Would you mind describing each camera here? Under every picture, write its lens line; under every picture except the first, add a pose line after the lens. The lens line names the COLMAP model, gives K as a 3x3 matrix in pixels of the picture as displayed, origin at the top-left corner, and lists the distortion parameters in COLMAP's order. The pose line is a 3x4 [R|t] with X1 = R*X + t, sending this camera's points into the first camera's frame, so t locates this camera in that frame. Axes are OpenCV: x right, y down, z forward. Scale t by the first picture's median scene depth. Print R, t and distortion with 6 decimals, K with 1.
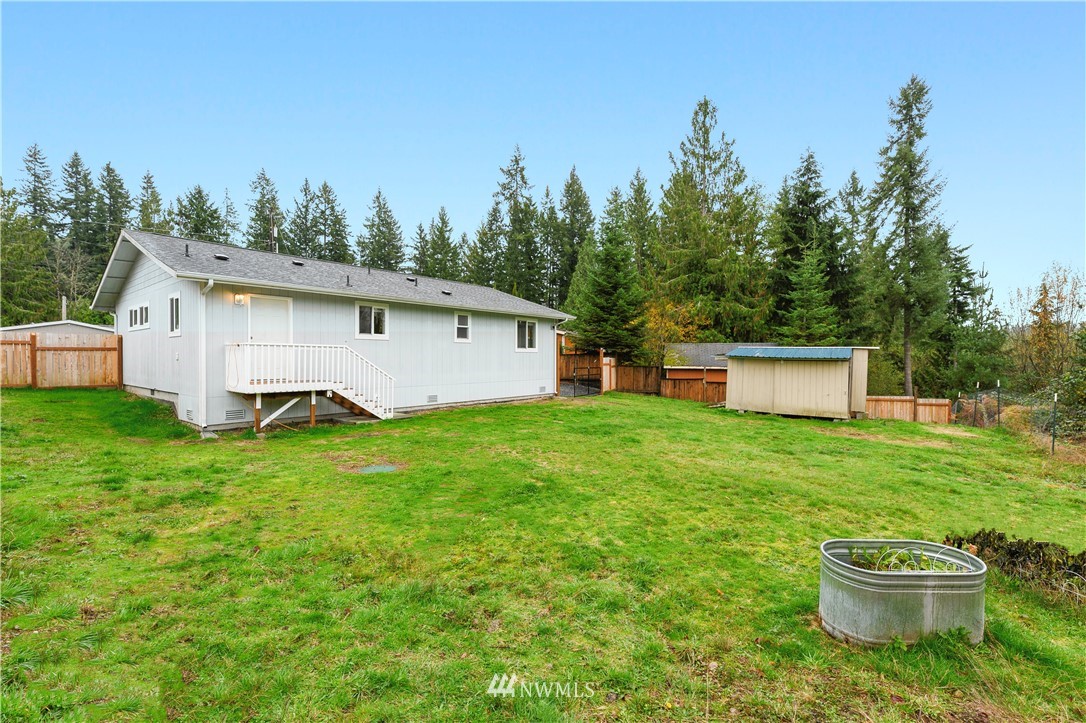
lens RADIAL K [[467.2, 0, 543.1], [0, 467.2, 361.3], [0, 0, 1]] dist [0.000494, -0.000405]
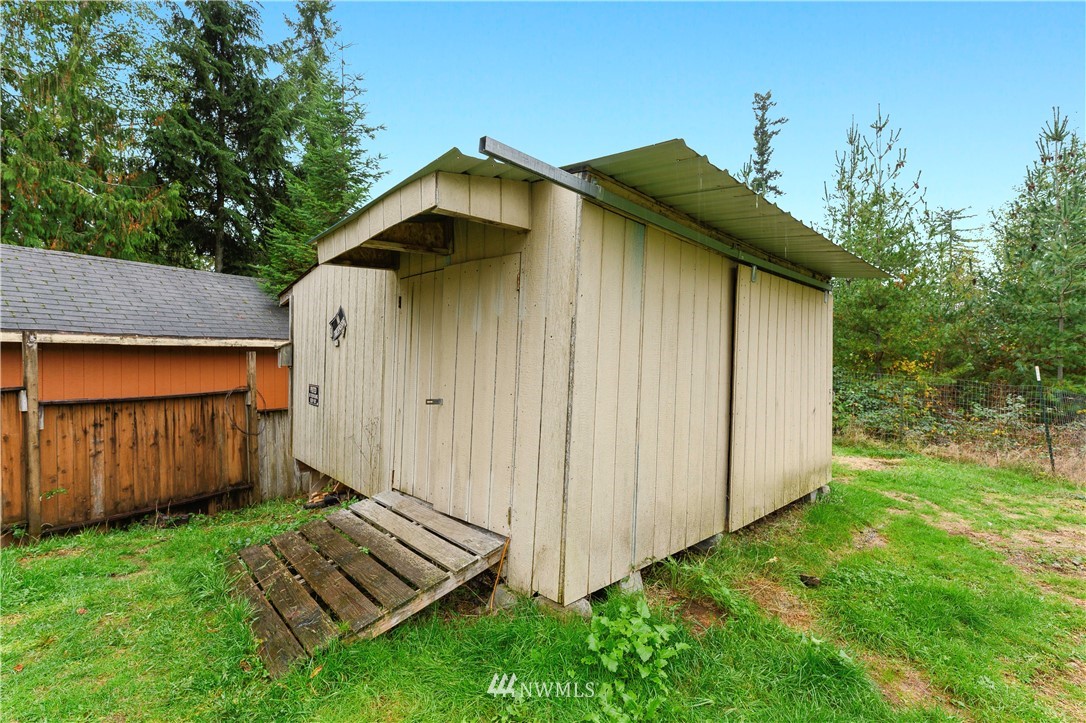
lens RADIAL K [[467.2, 0, 543.1], [0, 467.2, 361.3], [0, 0, 1]] dist [0.000494, -0.000405]
pose [[0.232780, -0.013323, 0.972438, 0.271495], [0.009911, 0.999887, 0.011326, 0.034152], [-0.972479, 0.007001, 0.232886, 0.992892]]
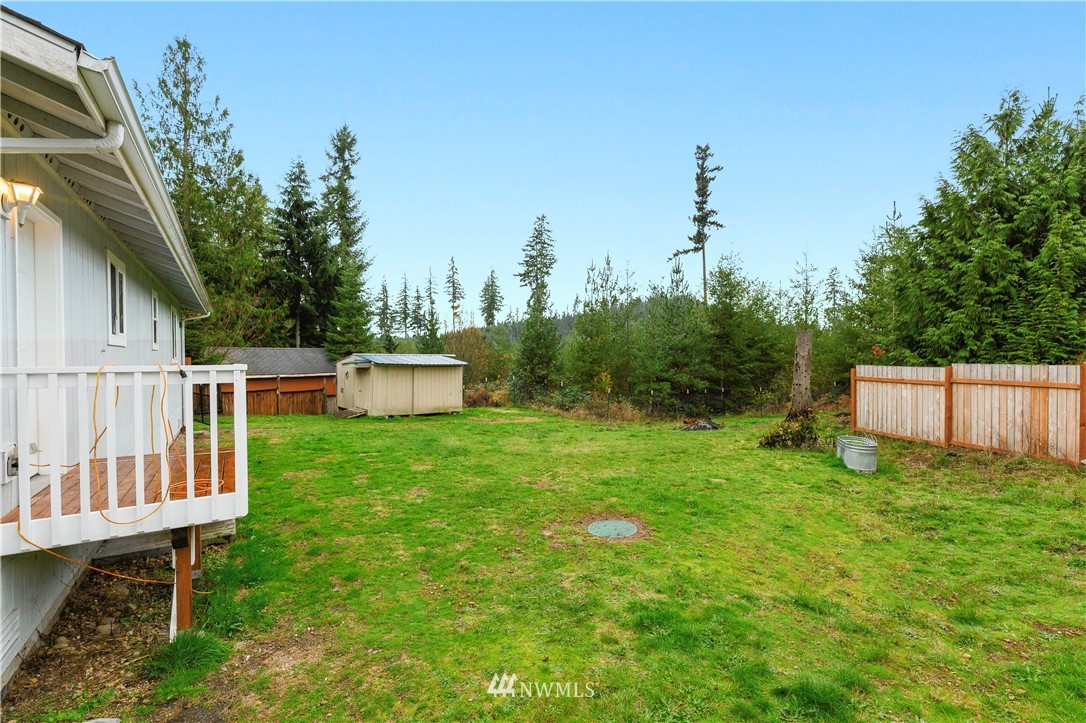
lens RADIAL K [[467.2, 0, 543.1], [0, 467.2, 361.3], [0, 0, 1]] dist [0.000494, -0.000405]
pose [[0.291603, -0.016924, 0.956390, -0.469458], [0.014817, 0.999803, 0.013175, -0.025100], [-0.956425, 0.010329, 0.291796, 0.359506]]
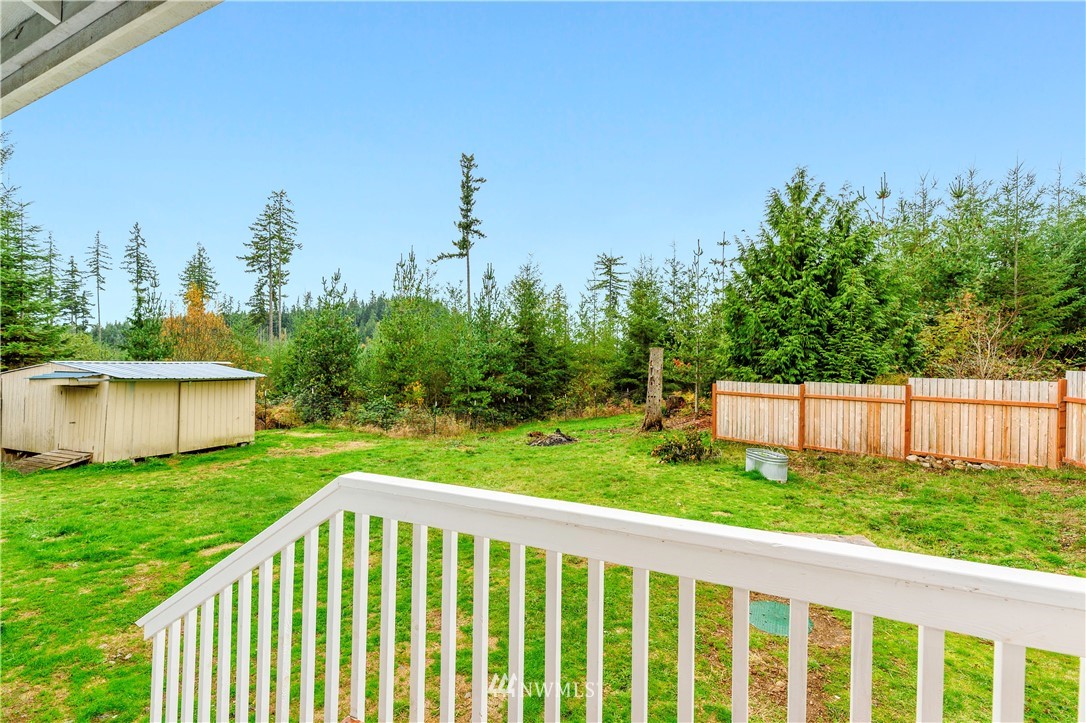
lens RADIAL K [[464.3, 0, 541.0], [0, 464.3, 362.2], [0, 0, 1]] dist [0.001759, -0.005745]
pose [[-0.244369, -0.017229, 0.969529, -0.356172], [-0.002864, 0.999851, 0.017046, -0.046808], [-0.969678, 0.001389, -0.244382, 0.594898]]
